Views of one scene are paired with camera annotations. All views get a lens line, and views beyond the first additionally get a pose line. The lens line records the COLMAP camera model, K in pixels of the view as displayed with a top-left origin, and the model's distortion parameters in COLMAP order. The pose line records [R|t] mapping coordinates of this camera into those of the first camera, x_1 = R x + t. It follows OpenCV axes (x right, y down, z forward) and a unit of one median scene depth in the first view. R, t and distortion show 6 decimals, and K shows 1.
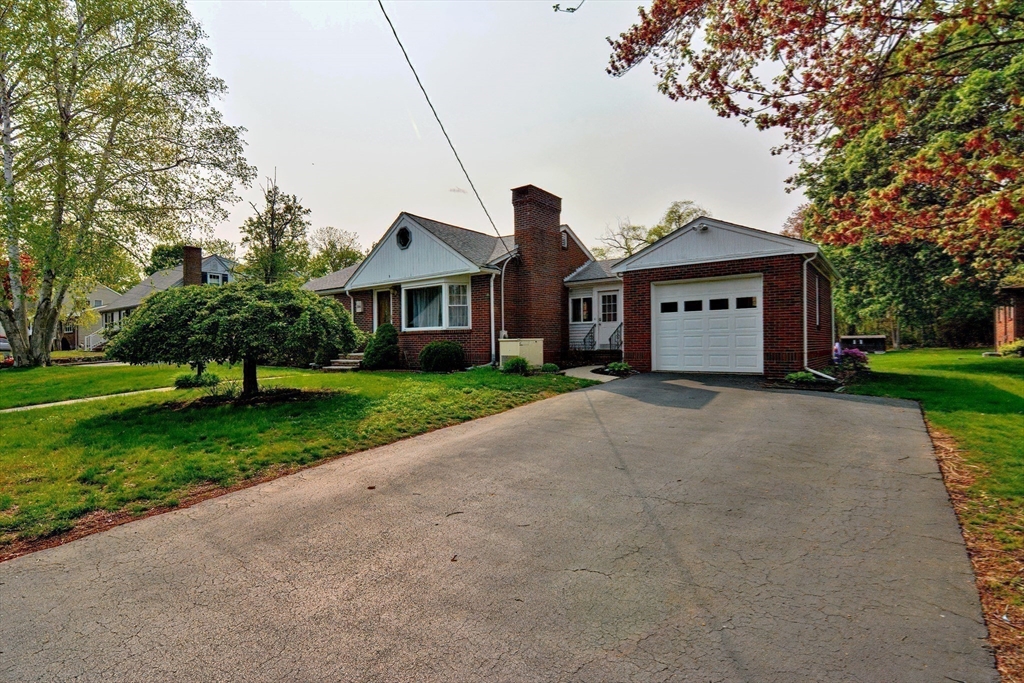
lens RADIAL K [[473.2, 0, 512.0], [0, 473.2, 341.5], [0, 0, 1]] dist [0.000132, 0.000037]
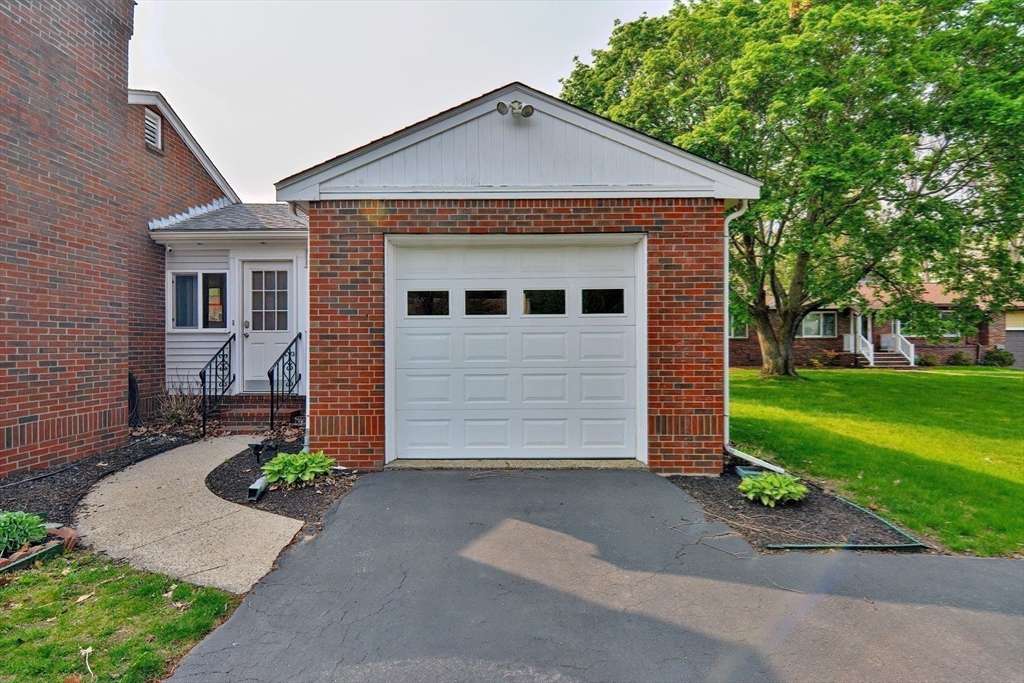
lens RADIAL K [[507.1, 0, 512.0], [0, 507.1, 341.5], [0, 0, 1]] dist [0.000623, -0.000078]
pose [[0.796575, 0.006793, 0.604502, 0.102099], [-0.004411, 0.999976, -0.005425, -0.030341], [-0.604524, 0.001655, 0.796585, 0.495825]]
